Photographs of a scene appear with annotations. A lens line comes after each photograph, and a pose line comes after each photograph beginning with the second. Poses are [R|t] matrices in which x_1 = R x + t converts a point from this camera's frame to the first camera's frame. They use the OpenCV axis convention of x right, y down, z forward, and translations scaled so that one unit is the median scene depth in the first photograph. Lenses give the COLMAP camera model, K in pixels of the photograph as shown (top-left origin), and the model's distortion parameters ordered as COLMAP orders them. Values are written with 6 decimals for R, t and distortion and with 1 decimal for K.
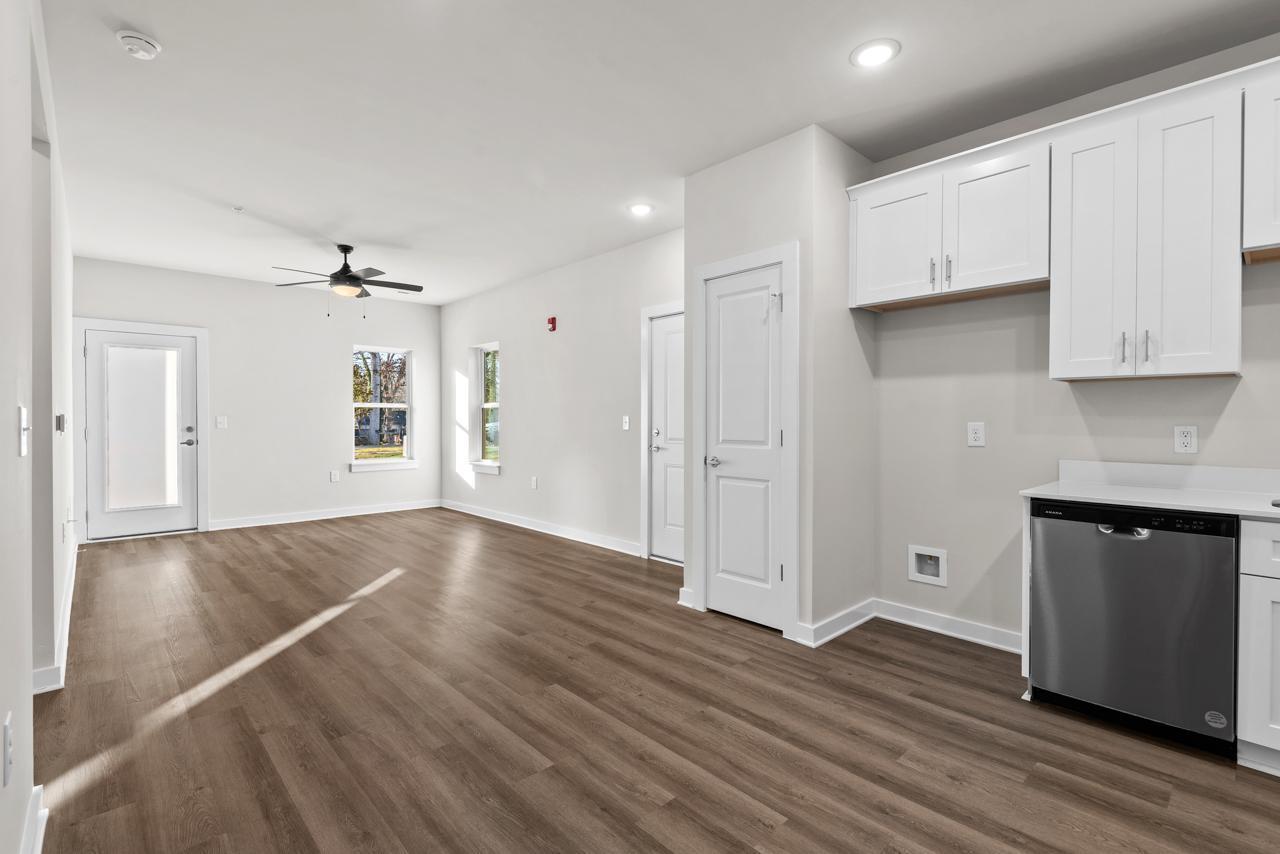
lens RADIAL K [[584.9, 0, 640.0], [0, 584.9, 427.0], [0, 0, 1]] dist [-0.000665, -0.001148]
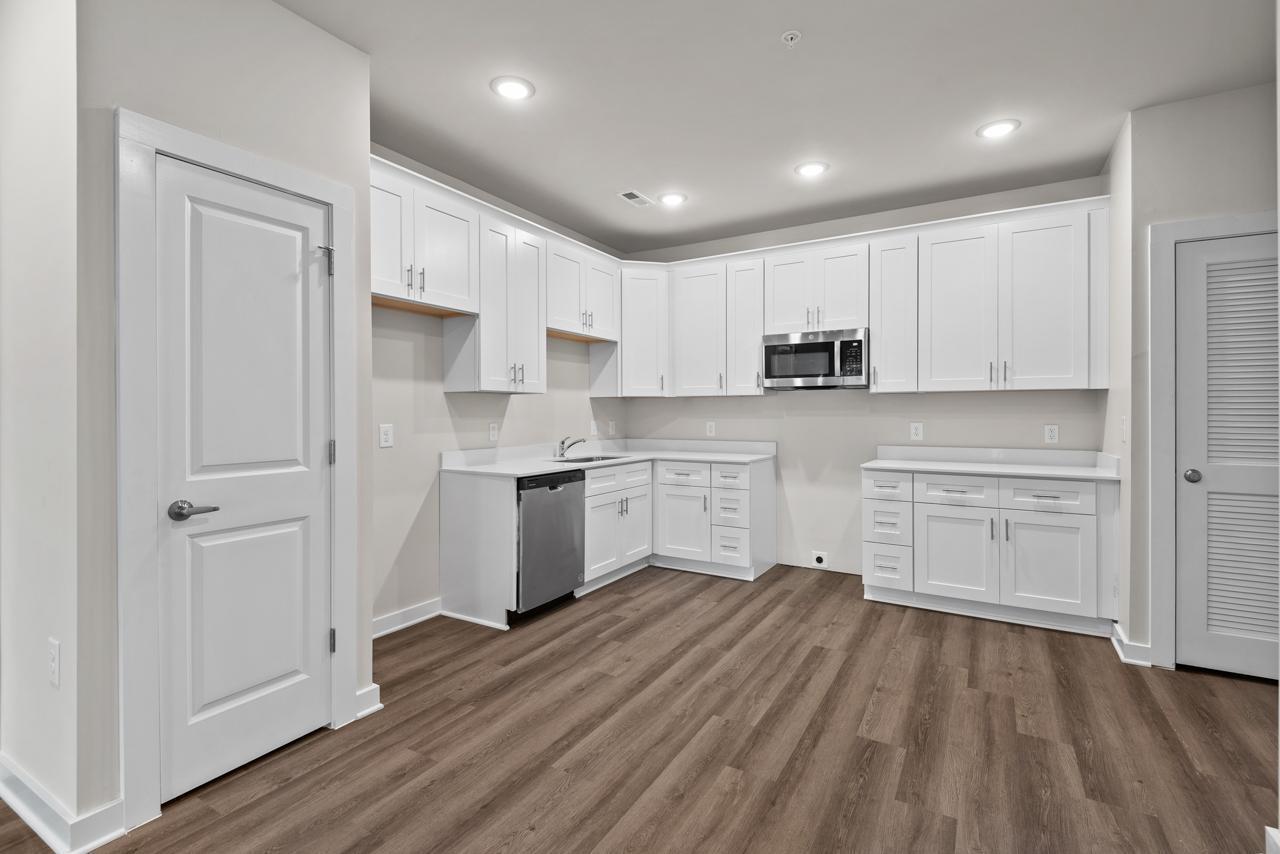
lens RADIAL K [[574.3, 0, 646.3], [0, 574.3, 413.8], [0, 0, 1]] dist [0.023258, -0.014871]
pose [[-0.291542, -0.005492, 0.956542, -0.751114], [0.012700, 0.999873, 0.009611, -0.041349], [-0.956474, 0.014950, -0.291435, 1.154733]]
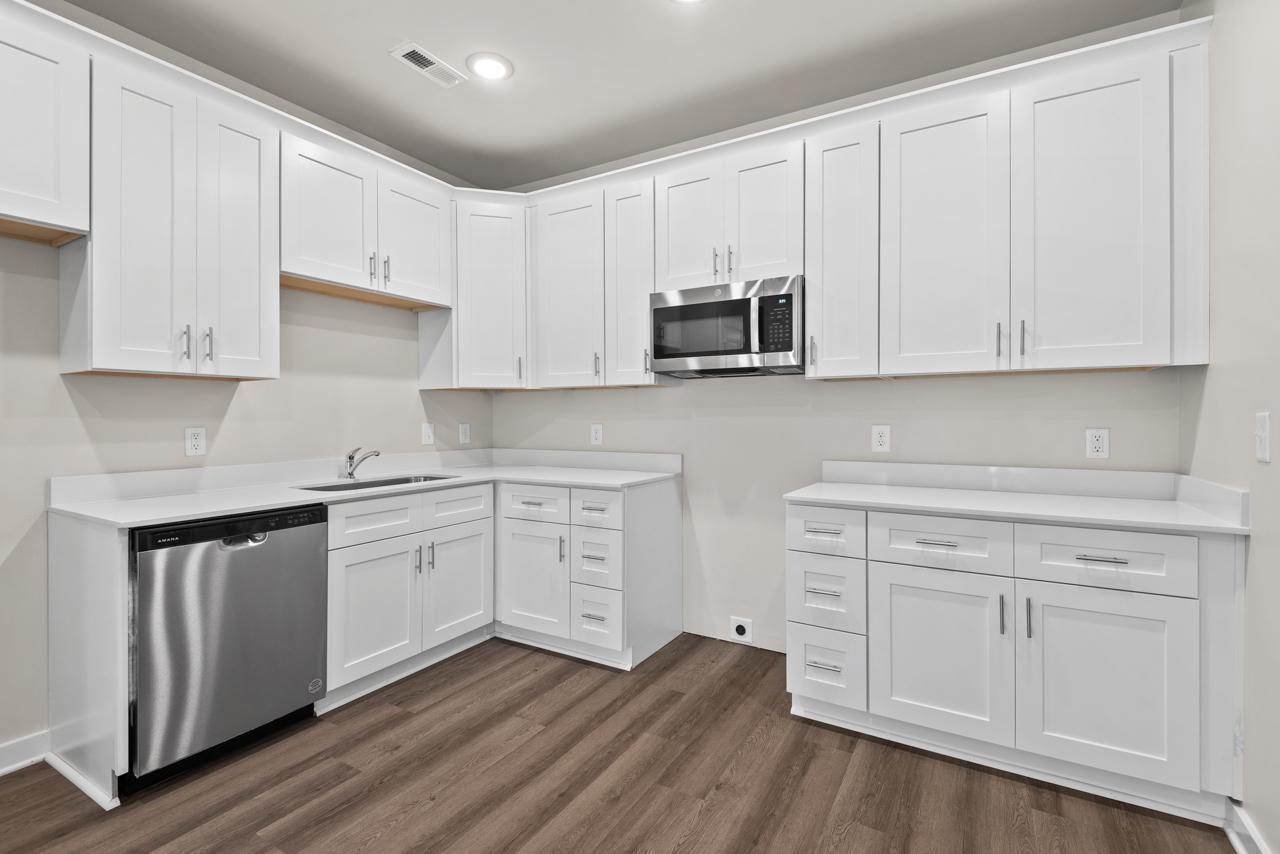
lens RADIAL K [[570.1, 0, 648.8], [0, 570.1, 418.8], [0, 0, 1]] dist [0.022036, -0.014217]
pose [[-0.296440, -0.007762, 0.955020, -0.233713], [0.014148, 0.999822, 0.012518, -0.019699], [-0.954947, 0.017223, -0.296277, 0.609036]]
